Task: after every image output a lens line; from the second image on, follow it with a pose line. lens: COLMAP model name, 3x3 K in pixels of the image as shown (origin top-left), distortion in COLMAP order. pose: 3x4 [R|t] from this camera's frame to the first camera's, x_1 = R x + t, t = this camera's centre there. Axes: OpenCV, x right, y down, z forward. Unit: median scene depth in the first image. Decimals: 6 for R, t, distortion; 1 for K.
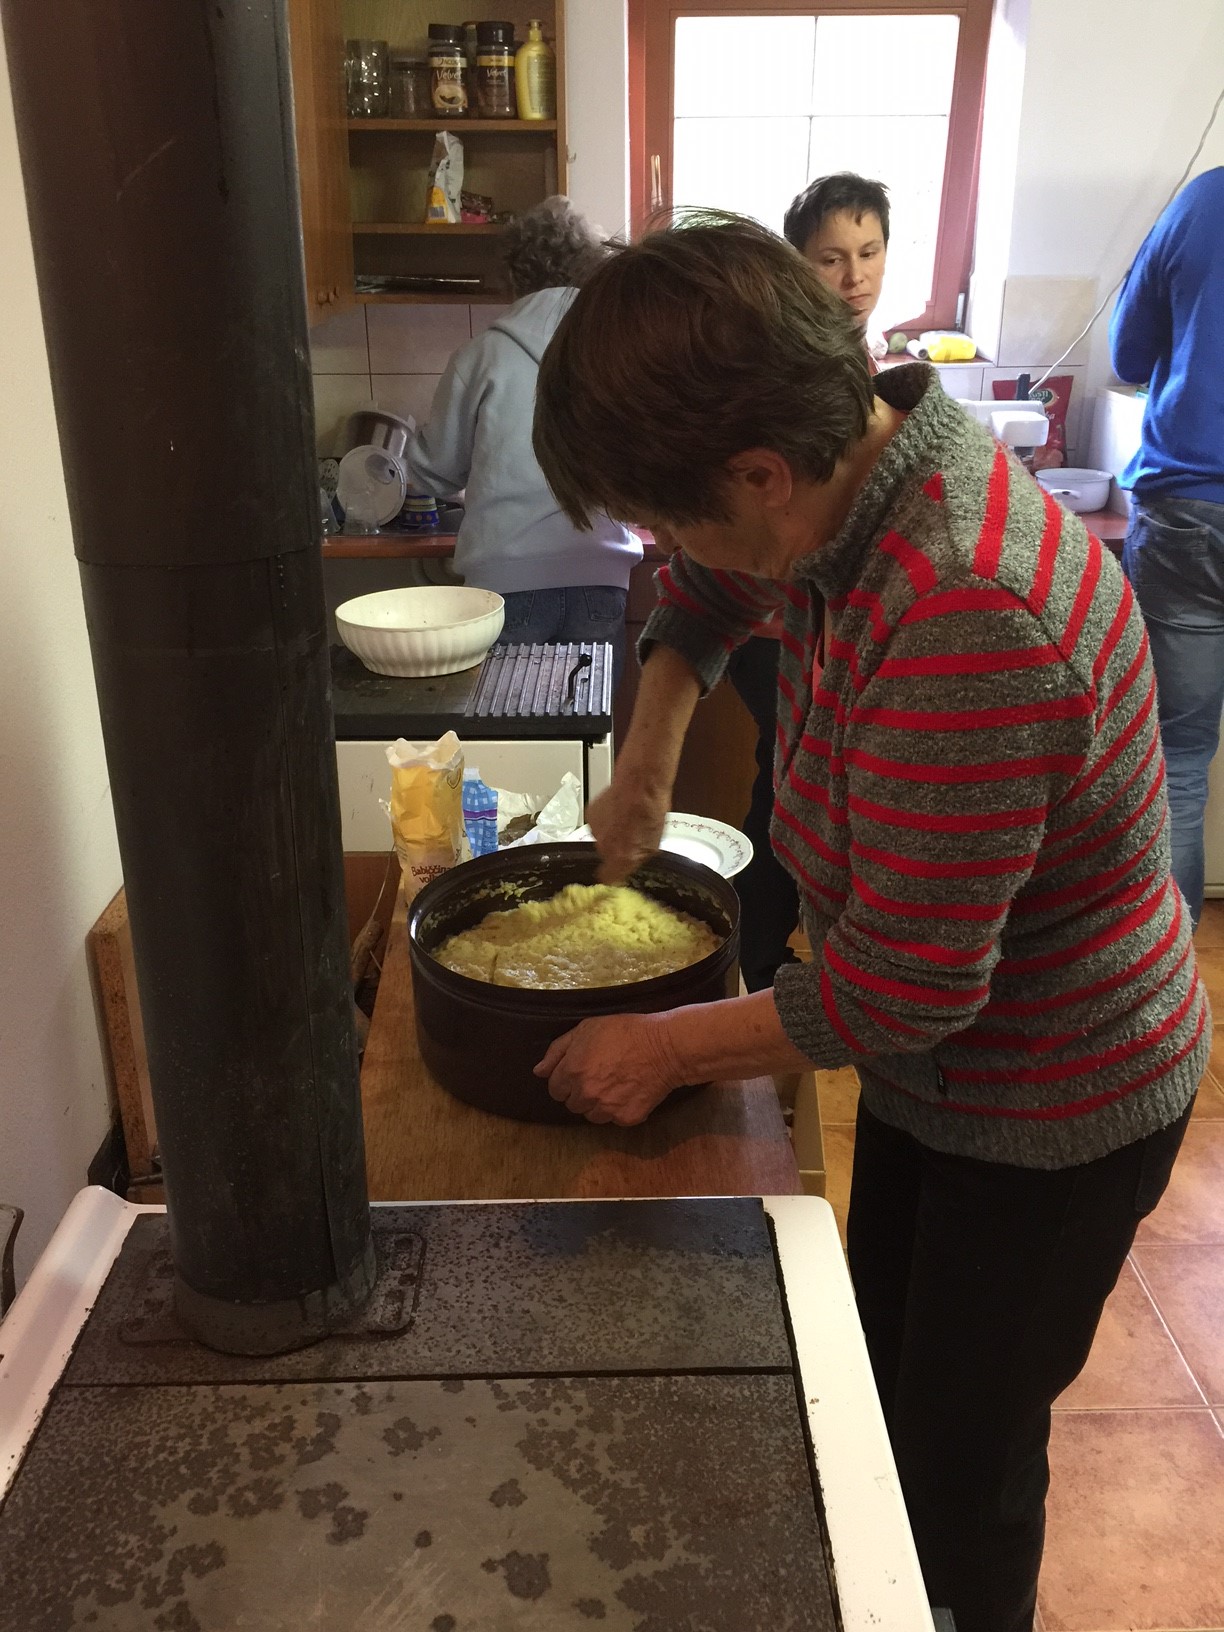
lens RADIAL K [[1382.0, 0, 619.3], [0, 1382.0, 808.6], [0, 0, 1]] dist [0.081189, -0.105824]
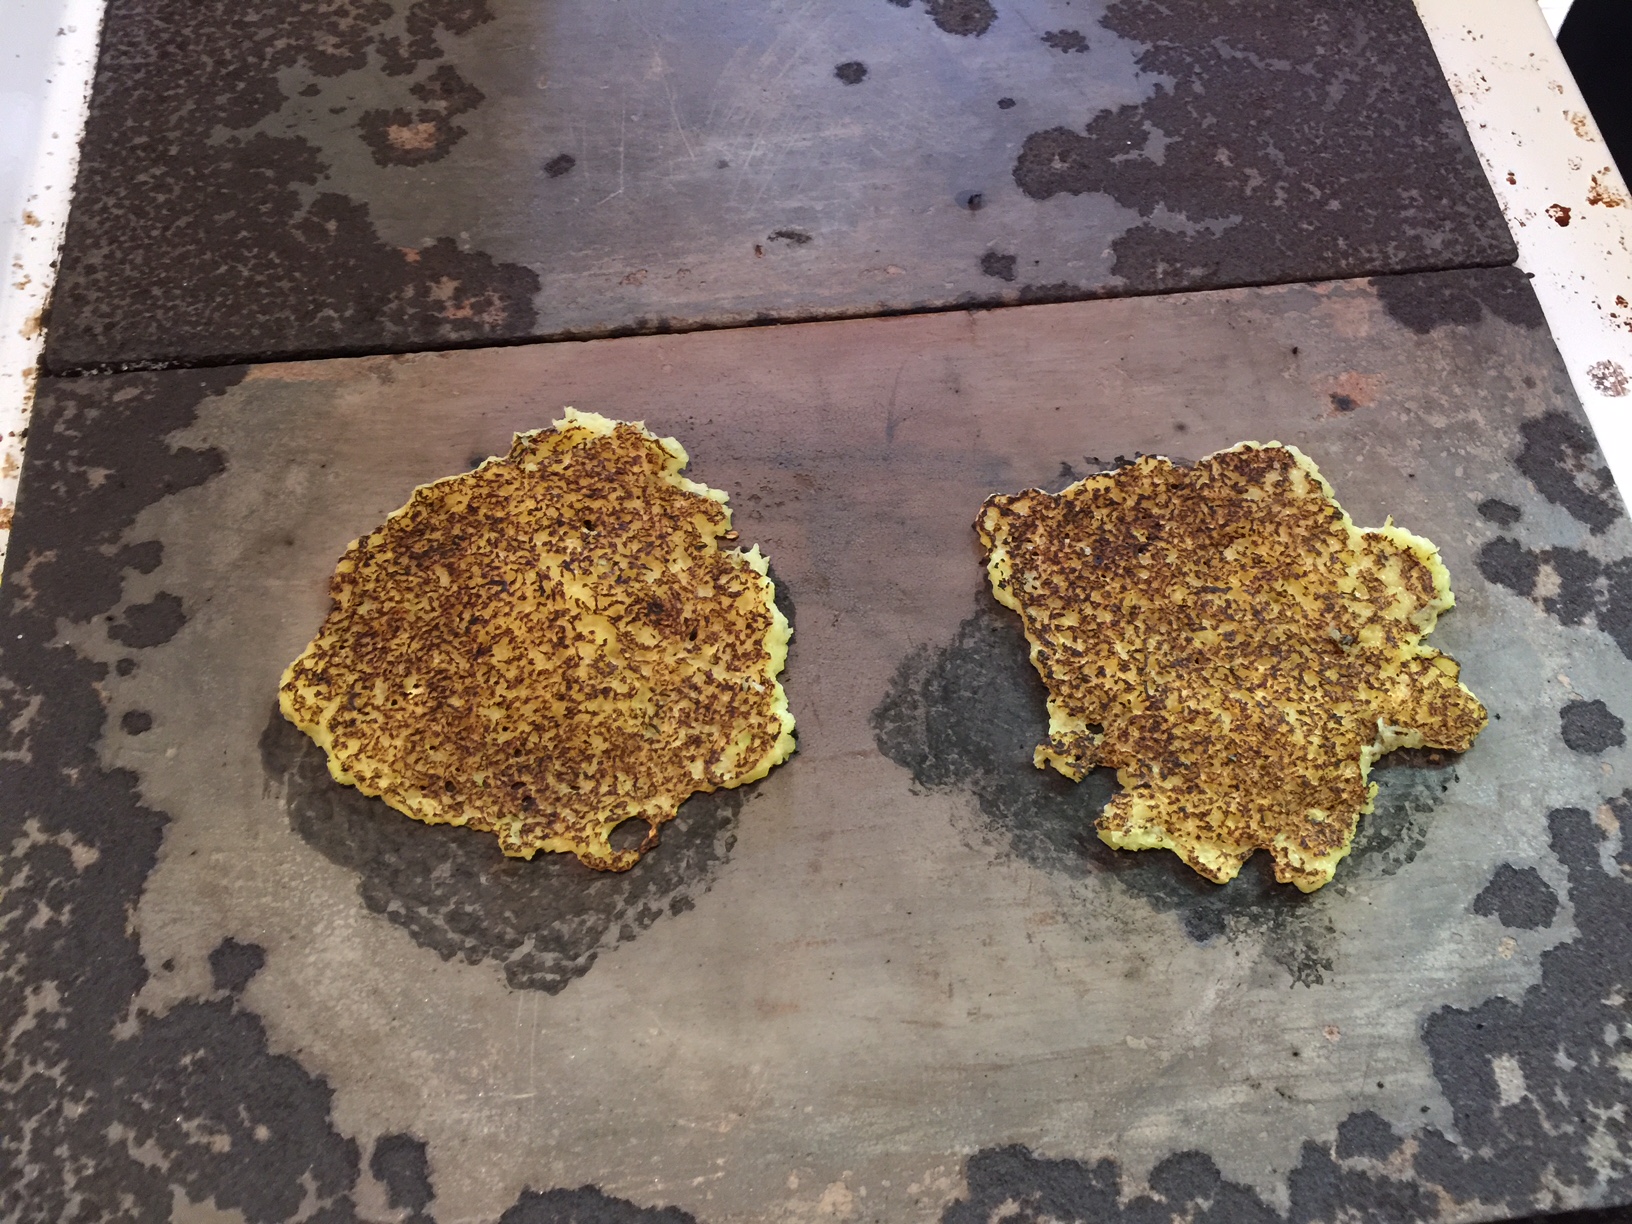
lens RADIAL K [[1382.0, 0, 806.7], [0, 1382.0, 594.7], [0, 0, 1]] dist [0.081189, -0.105824]
pose [[0.996430, -0.068612, 0.049194, -0.149017], [0.020311, 0.760394, 0.649144, 0.257474], [-0.081946, -0.645828, 0.759073, 0.256479]]
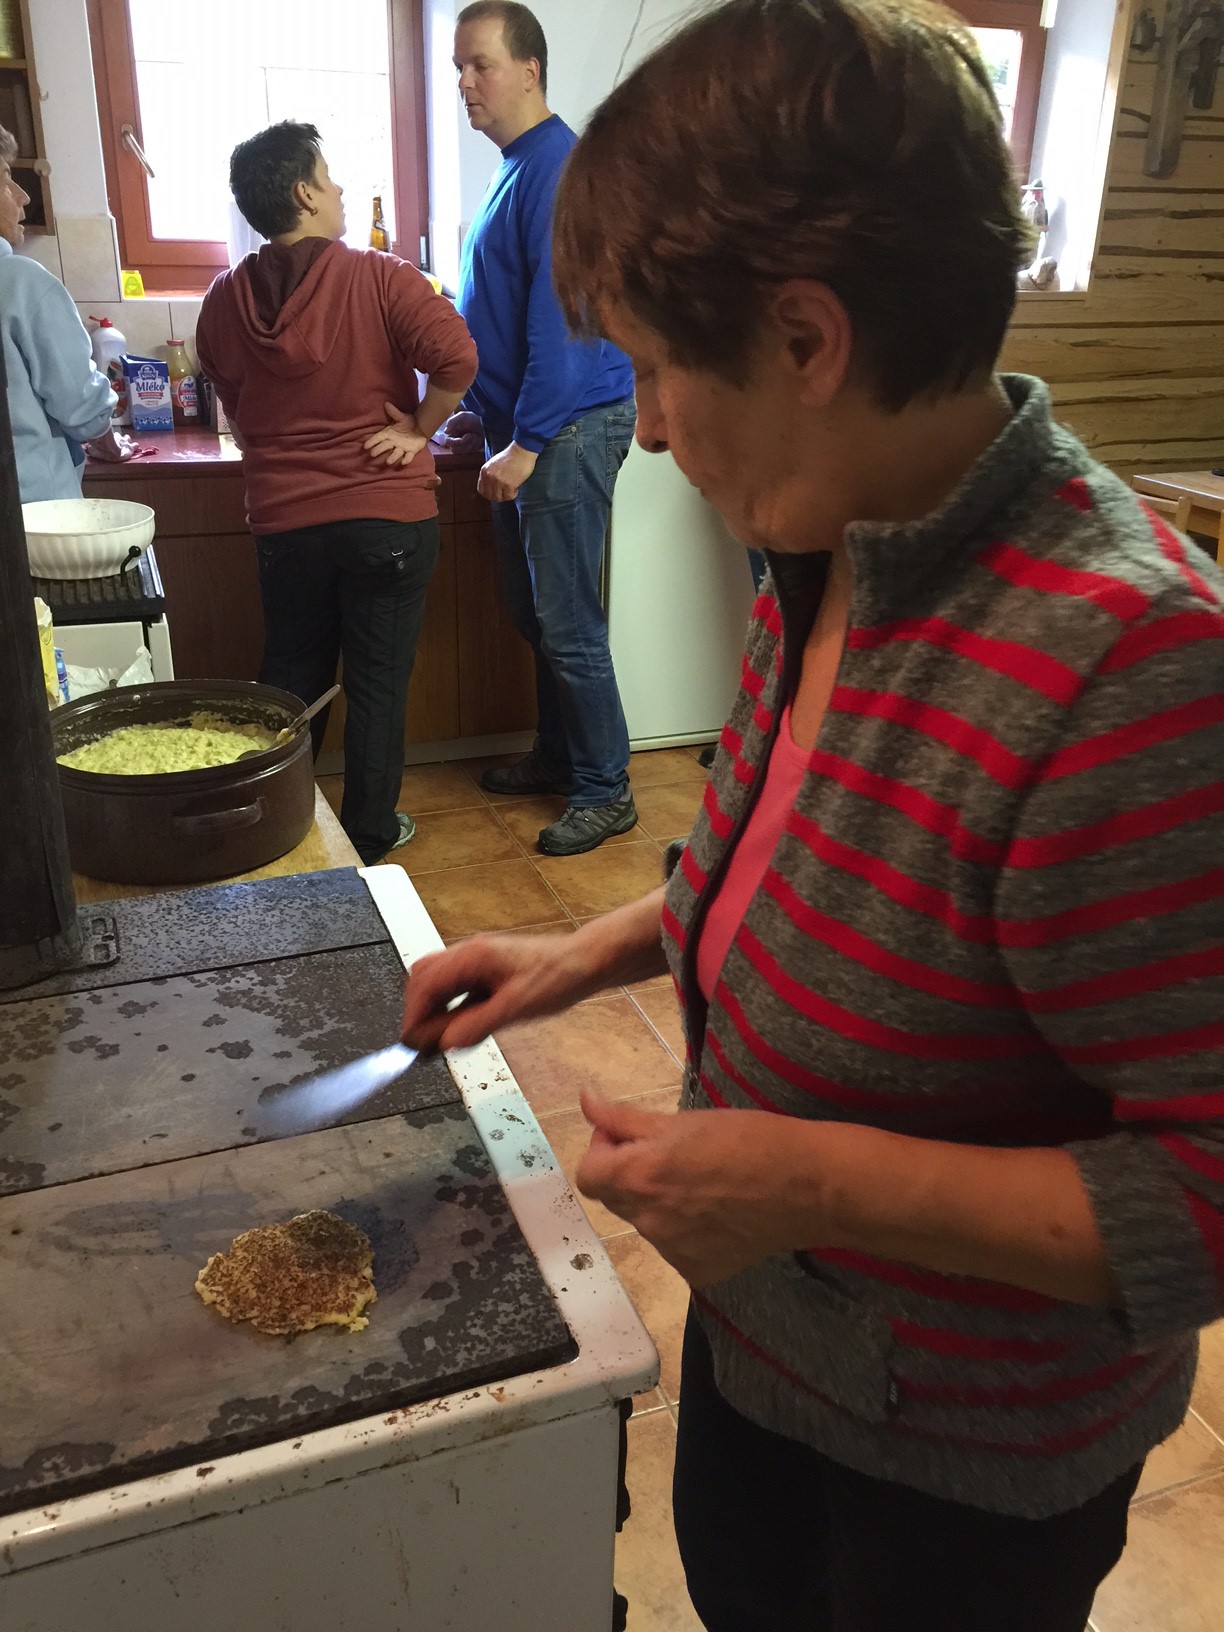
lens RADIAL K [[1382.0, 0, 608.1], [0, 1382.0, 811.3], [0, 0, 1]] dist [0.081189, -0.105824]
pose [[0.940453, -0.111060, 0.321268, -0.115241], [0.099526, 0.993667, 0.052158, 0.188784], [-0.325026, -0.017078, 0.945551, -0.479979]]
